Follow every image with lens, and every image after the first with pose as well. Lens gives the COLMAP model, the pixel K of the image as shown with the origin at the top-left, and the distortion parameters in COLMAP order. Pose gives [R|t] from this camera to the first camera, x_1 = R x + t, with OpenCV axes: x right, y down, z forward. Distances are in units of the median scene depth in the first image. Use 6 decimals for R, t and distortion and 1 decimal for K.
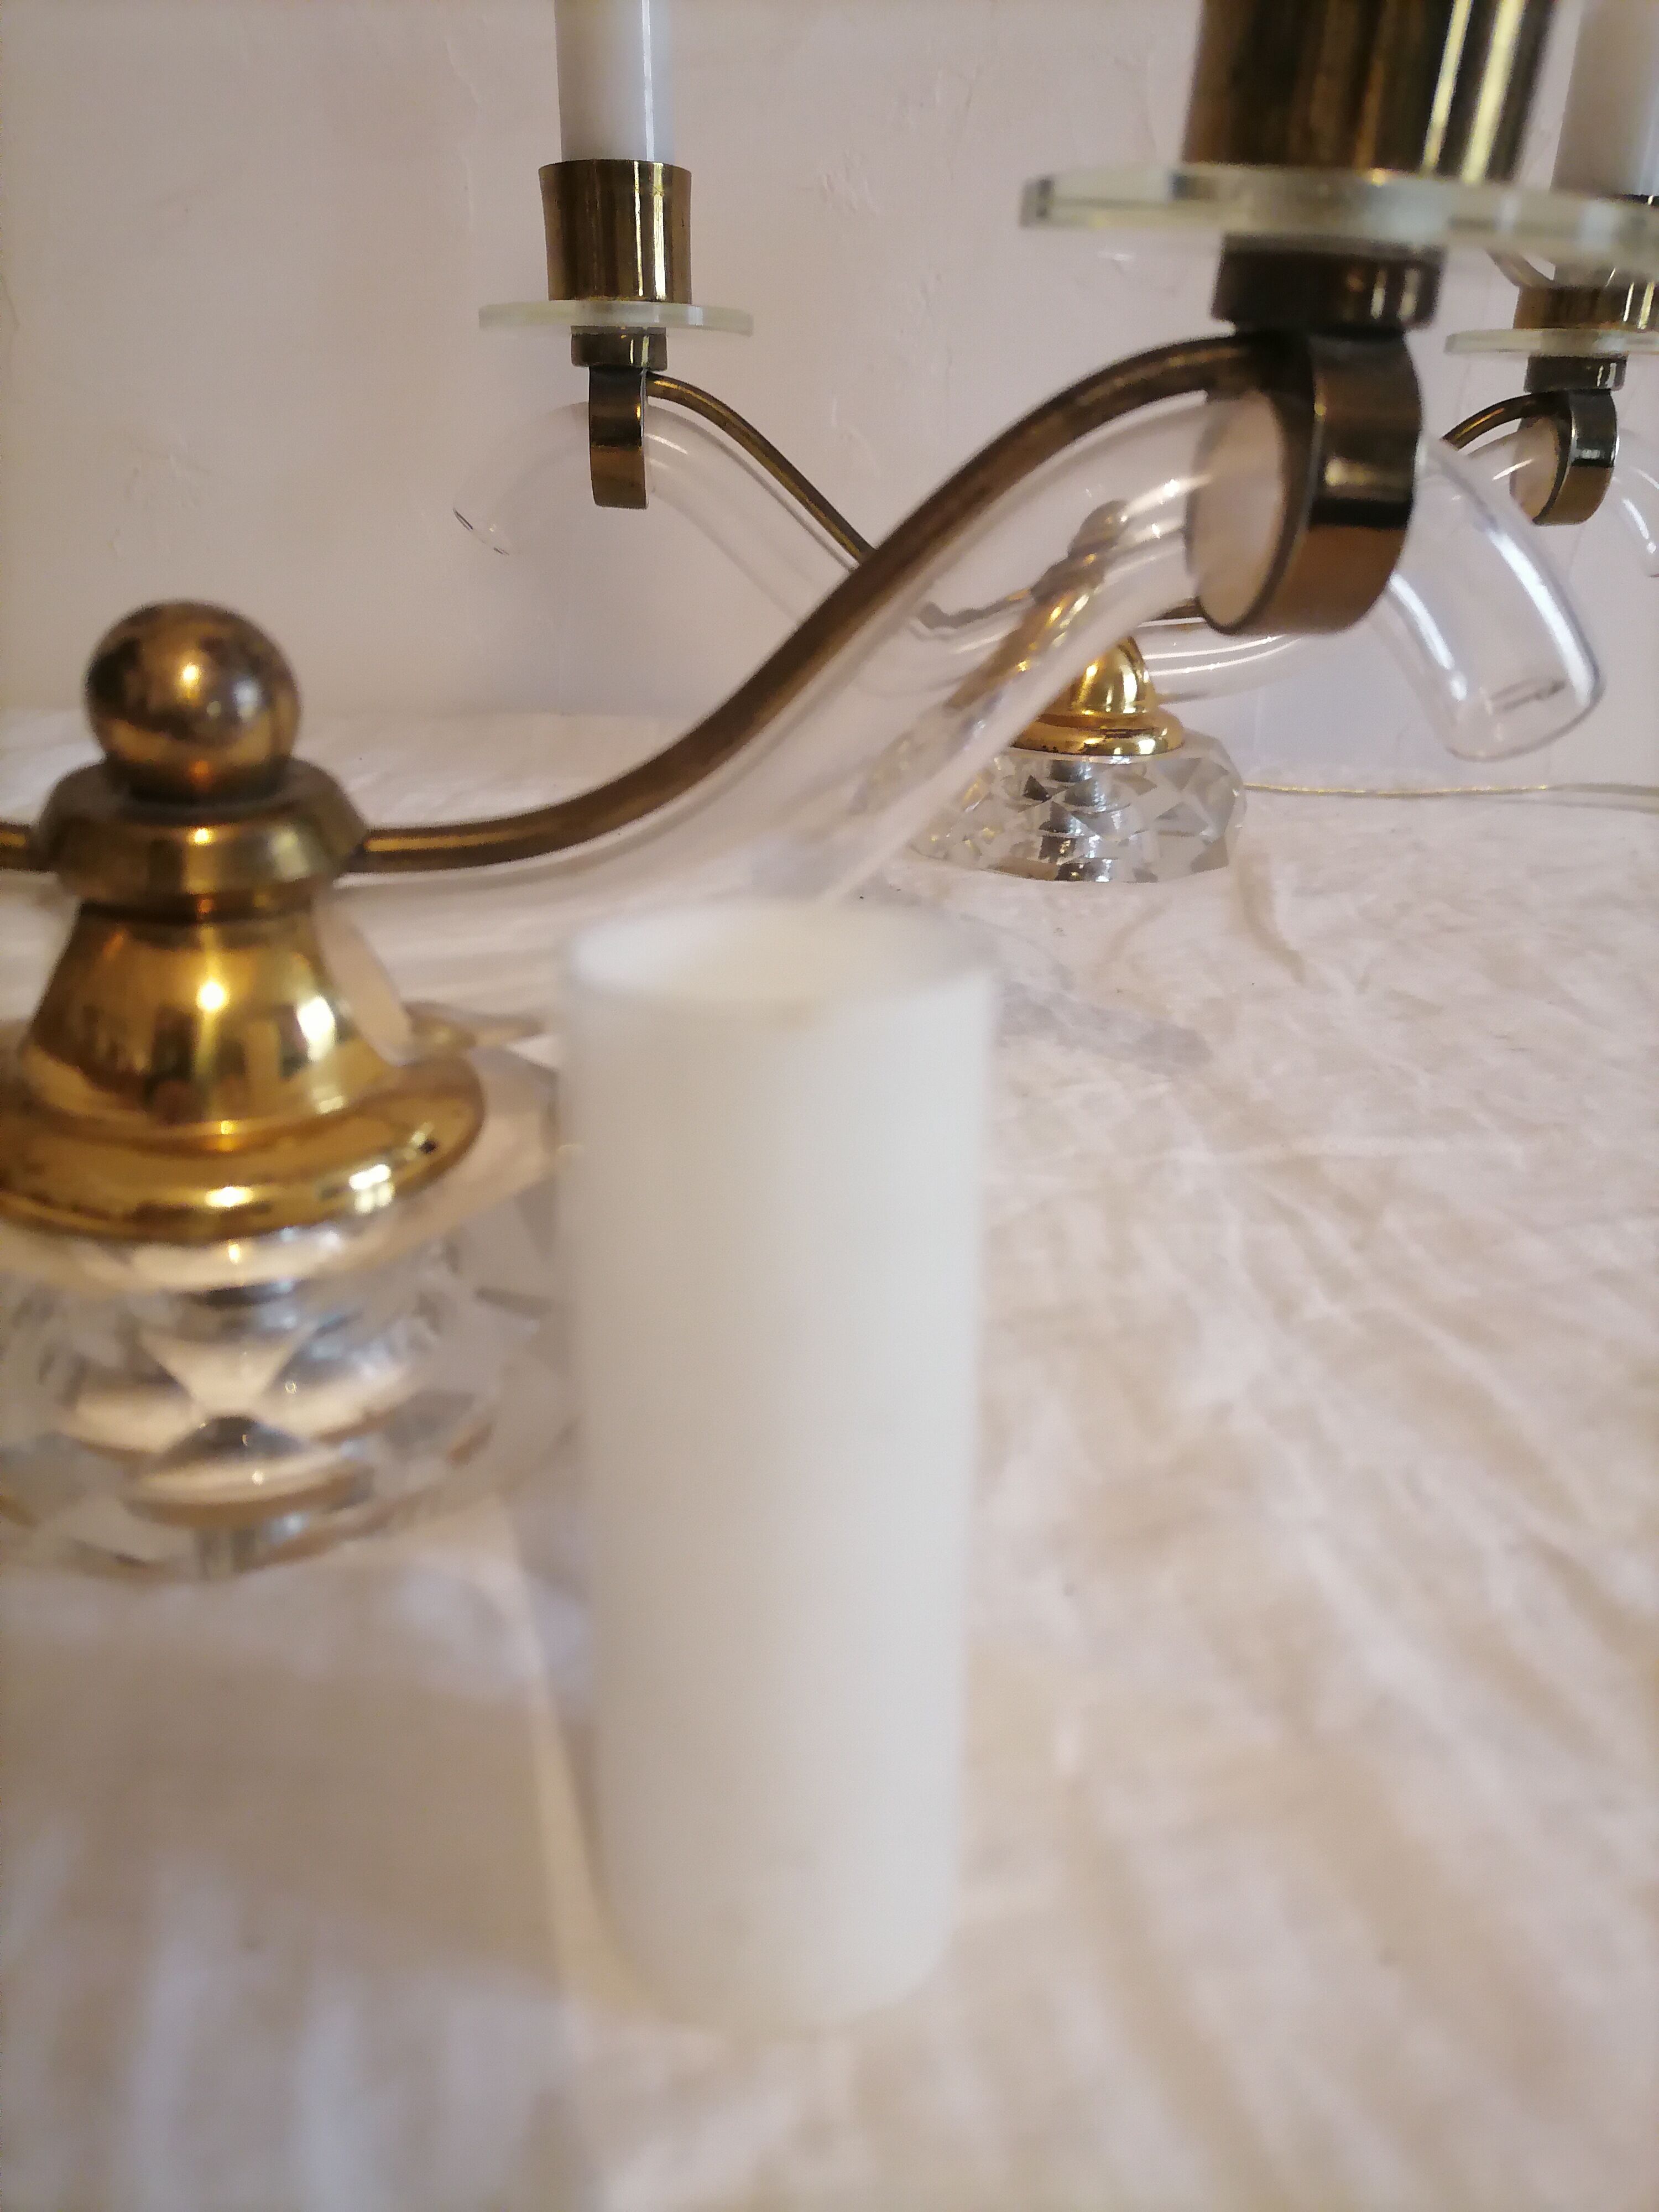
lens RADIAL K [[1634.3, 0, 829.5], [0, 1634.3, 1106.0], [0, 0, 1]] dist [0.010931, 0.004699]
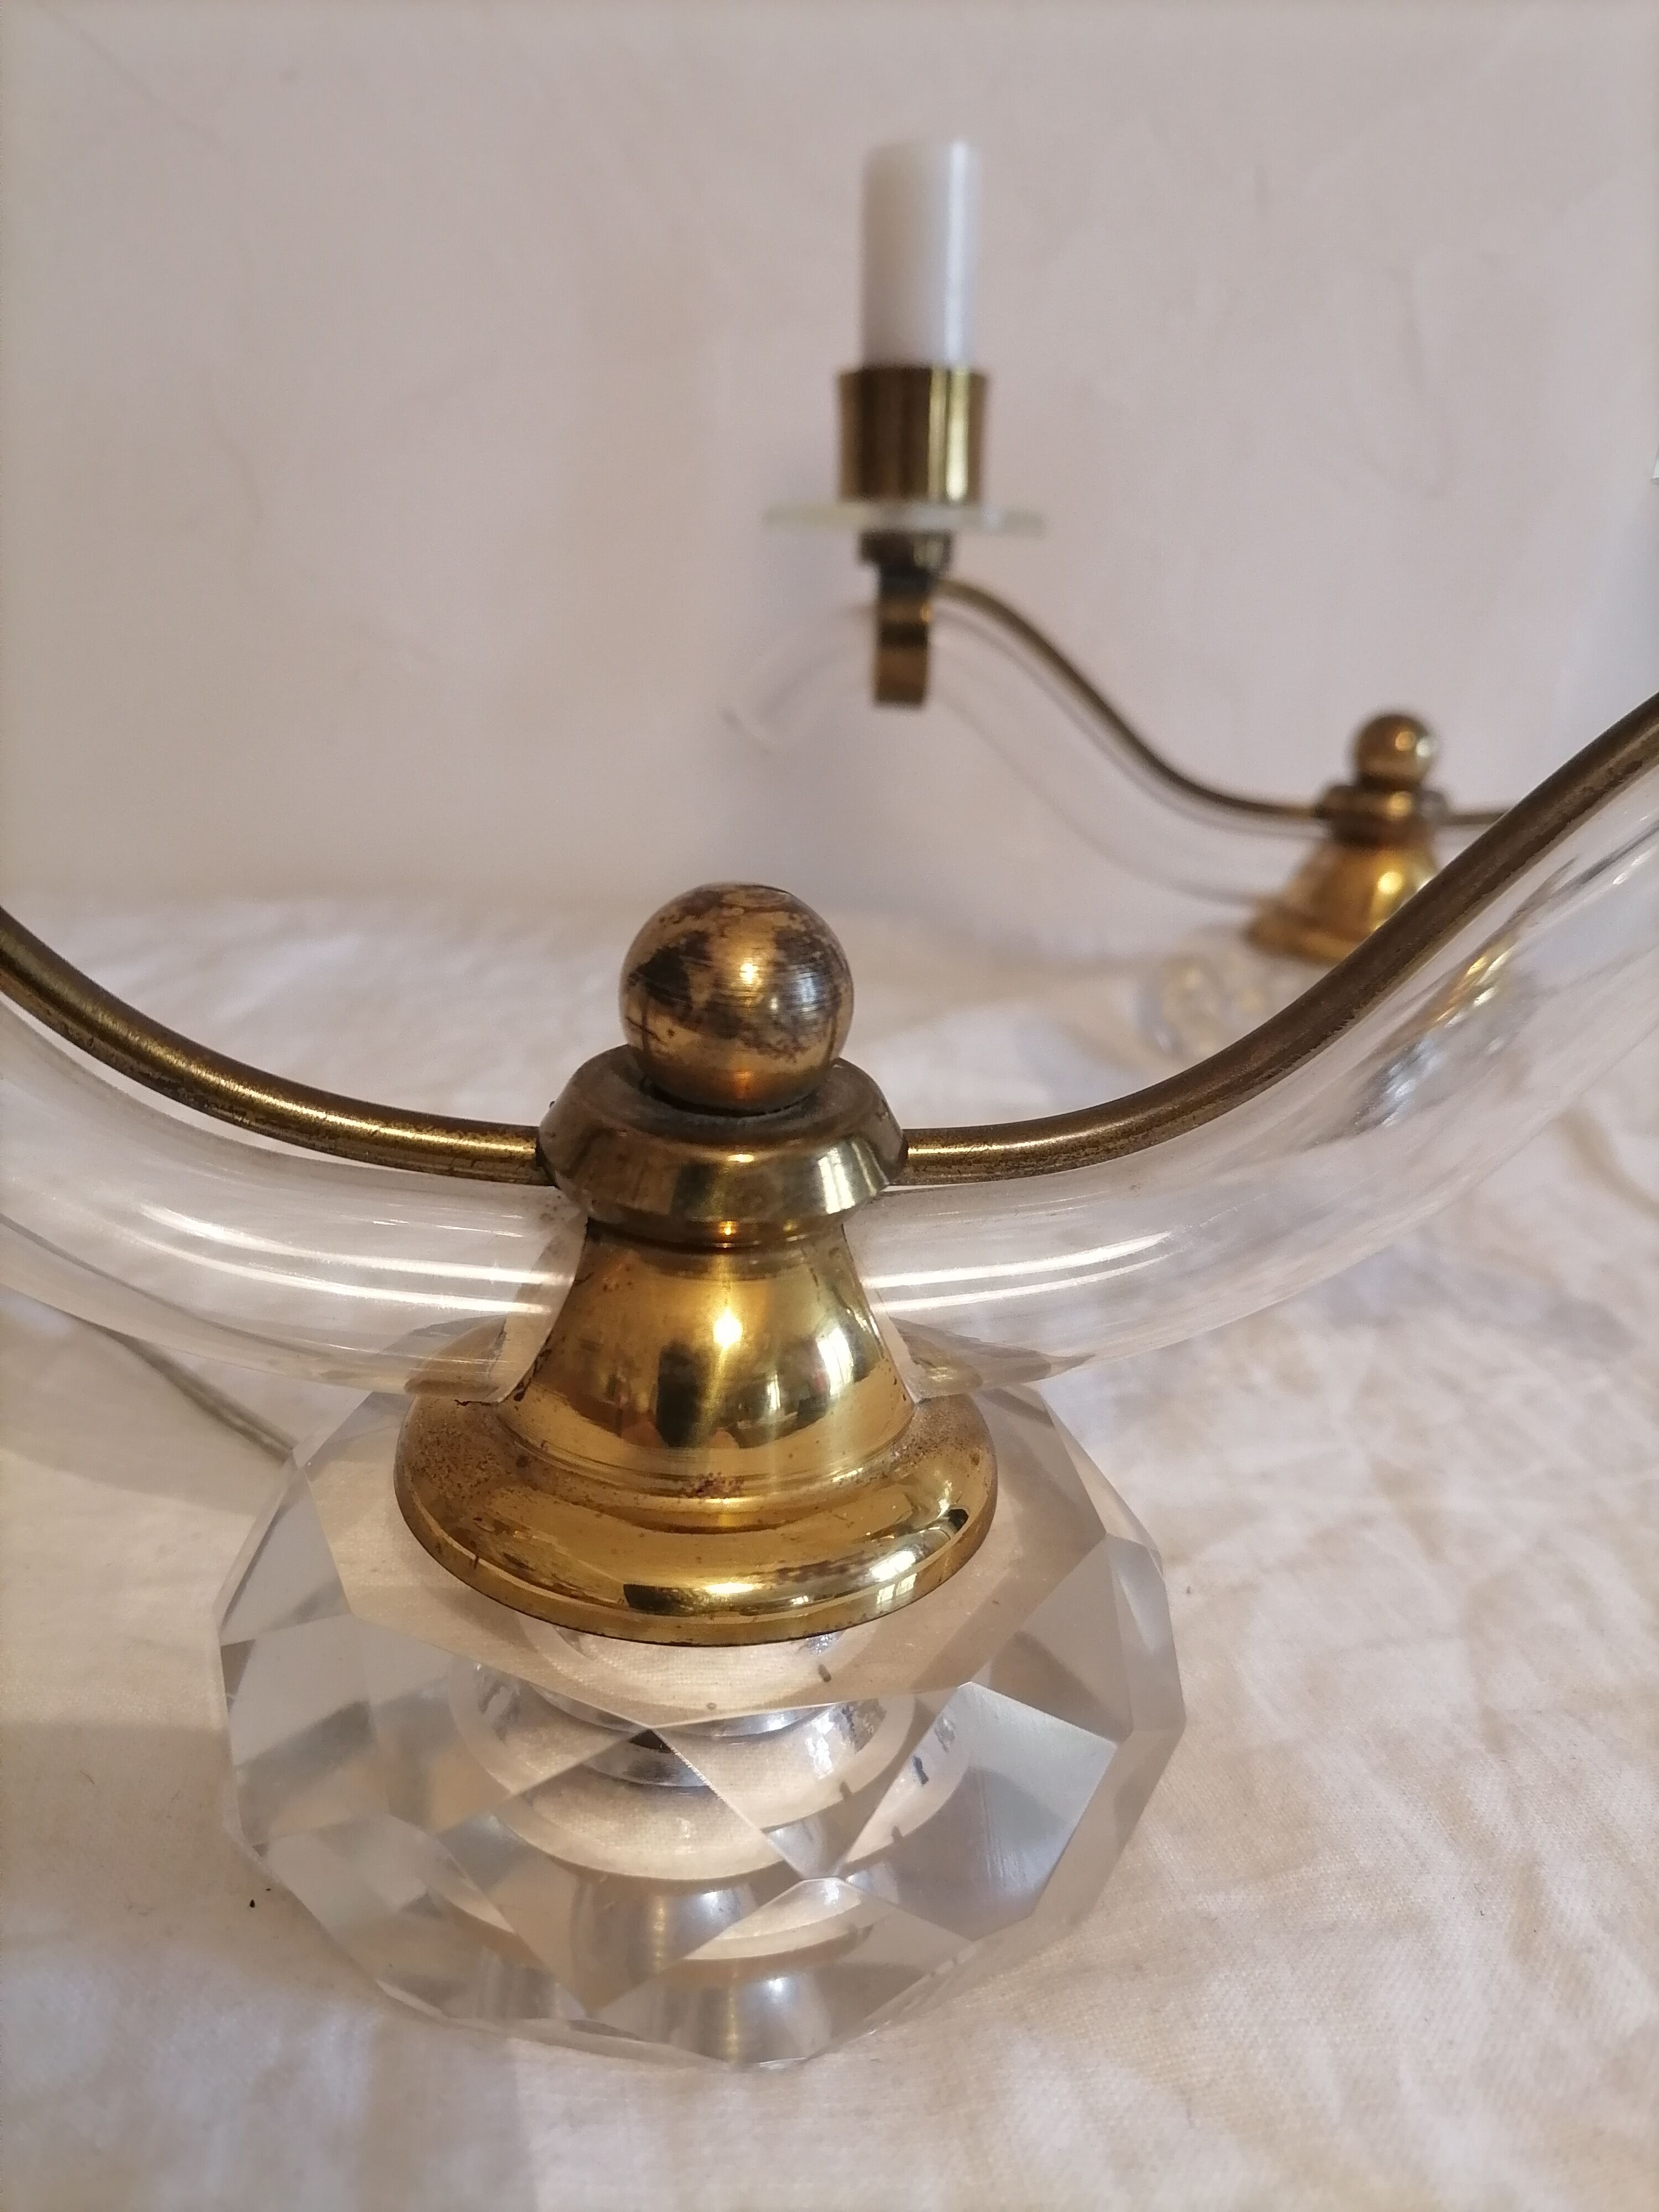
lens RADIAL K [[1670.4, 0, 828.4], [0, 1670.4, 1115.4], [0, 0, 1]] dist [-0.011962, -0.007643]
pose [[0.999316, 0.022094, -0.029639, -0.183604], [-0.024552, 0.996053, -0.085299, -0.064382], [0.027637, 0.085969, 0.995914, 0.073390]]
